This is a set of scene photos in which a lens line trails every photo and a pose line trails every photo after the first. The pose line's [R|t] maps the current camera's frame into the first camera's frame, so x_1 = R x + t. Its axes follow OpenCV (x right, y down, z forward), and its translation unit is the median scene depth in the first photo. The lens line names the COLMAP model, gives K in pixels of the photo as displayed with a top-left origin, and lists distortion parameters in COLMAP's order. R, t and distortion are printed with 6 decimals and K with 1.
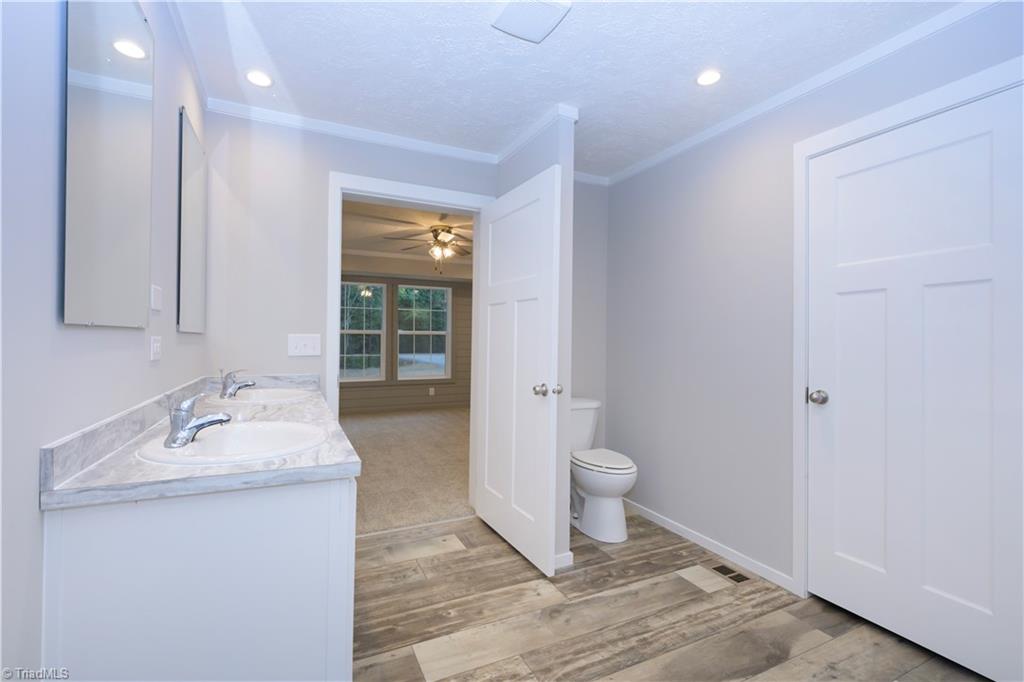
lens RADIAL K [[459.1, 0, 512.0], [0, 459.1, 341.0], [0, 0, 1]] dist [-0.000973, -0.000271]
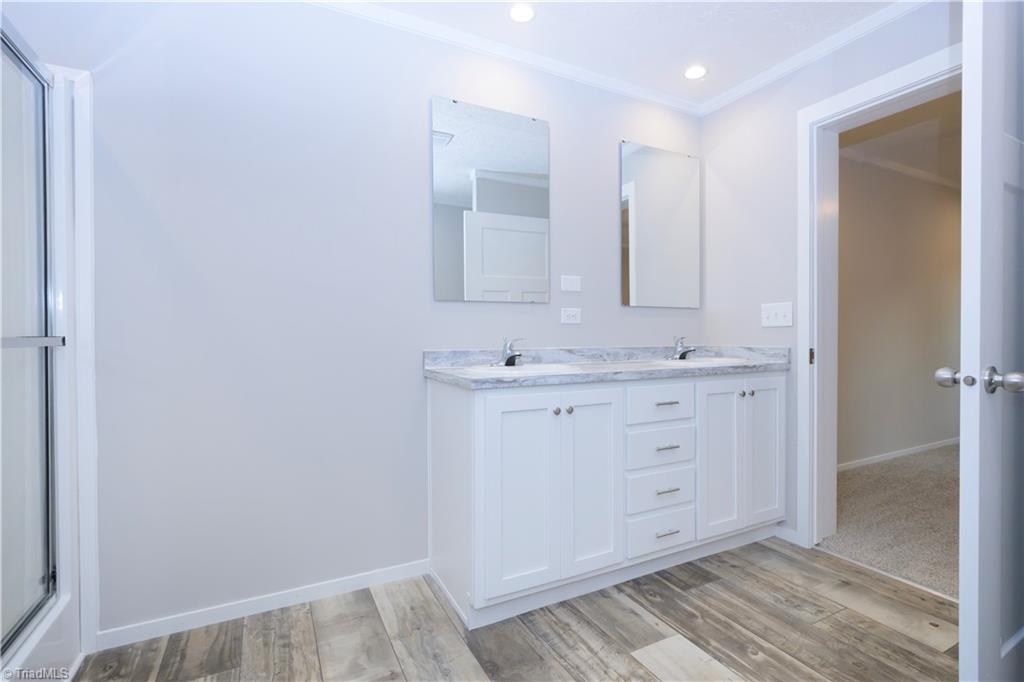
lens RADIAL K [[482.8, 0, 519.0], [0, 482.8, 343.6], [0, 0, 1]] dist [-0.000226, 0.000062]
pose [[0.034663, 0.007466, -0.999371, 0.607284], [0.004900, 0.999959, 0.007640, 0.069604], [0.999387, -0.005161, 0.034625, 0.553952]]
